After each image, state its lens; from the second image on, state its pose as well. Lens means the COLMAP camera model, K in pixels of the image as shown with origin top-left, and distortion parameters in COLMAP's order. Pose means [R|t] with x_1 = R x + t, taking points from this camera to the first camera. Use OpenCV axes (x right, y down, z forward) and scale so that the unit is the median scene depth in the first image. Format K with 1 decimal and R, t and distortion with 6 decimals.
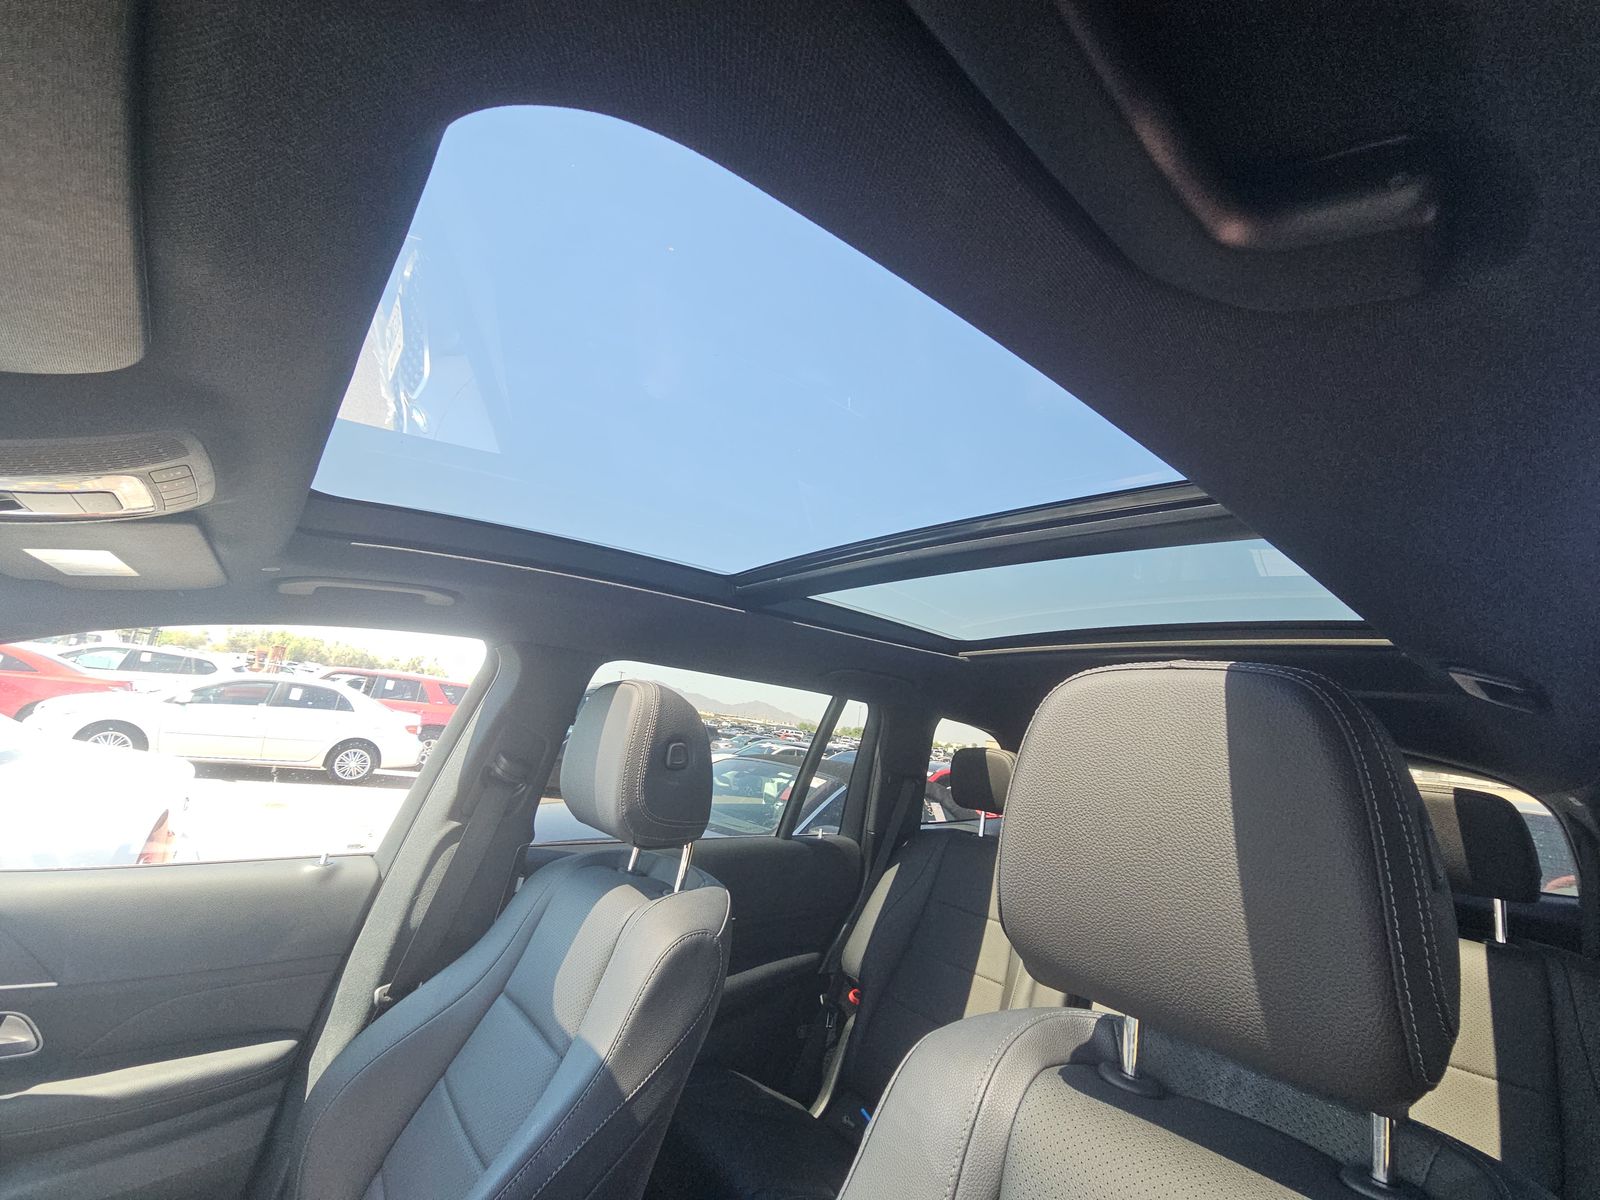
lens RADIAL K [[651.8, 0, 798.6], [0, 651.8, 604.6], [0, 0, 1]] dist [0.027094, -0.017952]
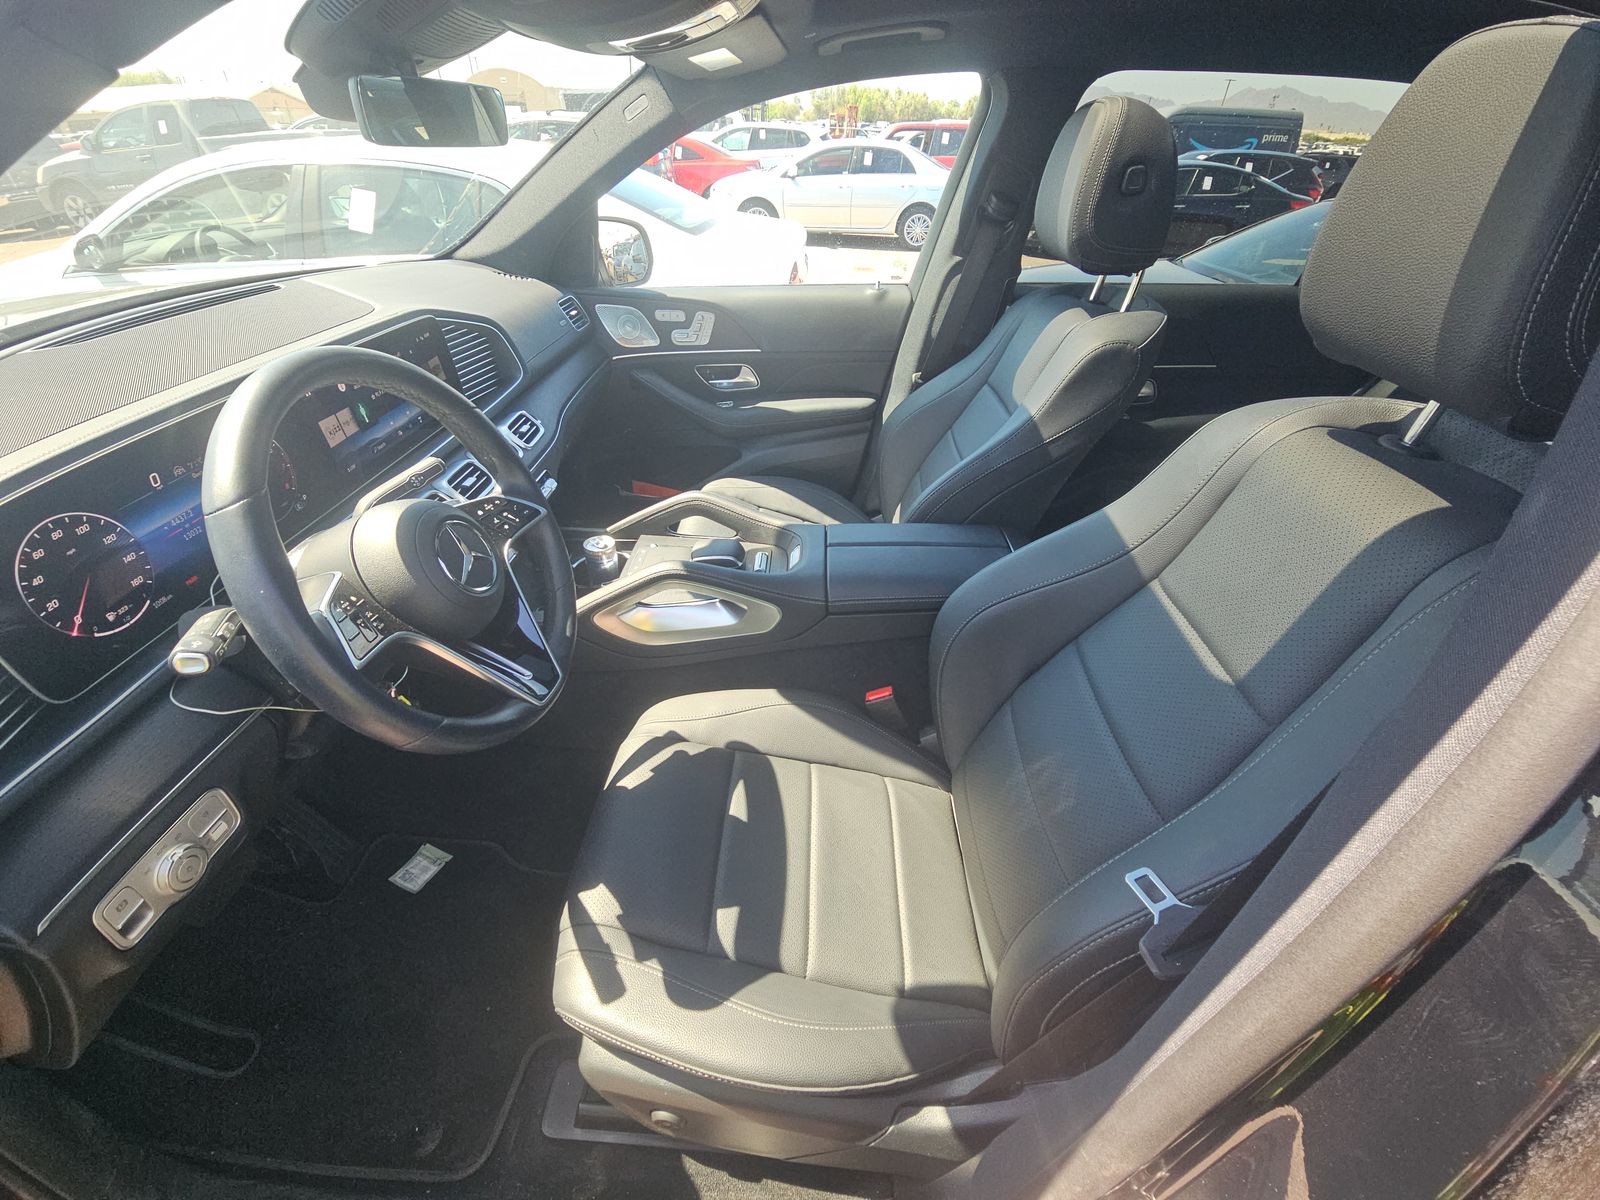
lens RADIAL K [[651.8, 0, 798.6], [0, 651.8, 604.6], [0, 0, 1]] dist [0.027094, -0.017952]
pose [[0.734181, 0.308982, -0.604573, 0.222097], [0.192489, 0.759188, 0.621756, -0.008492], [0.651096, -0.572855, 0.497906, -0.216584]]
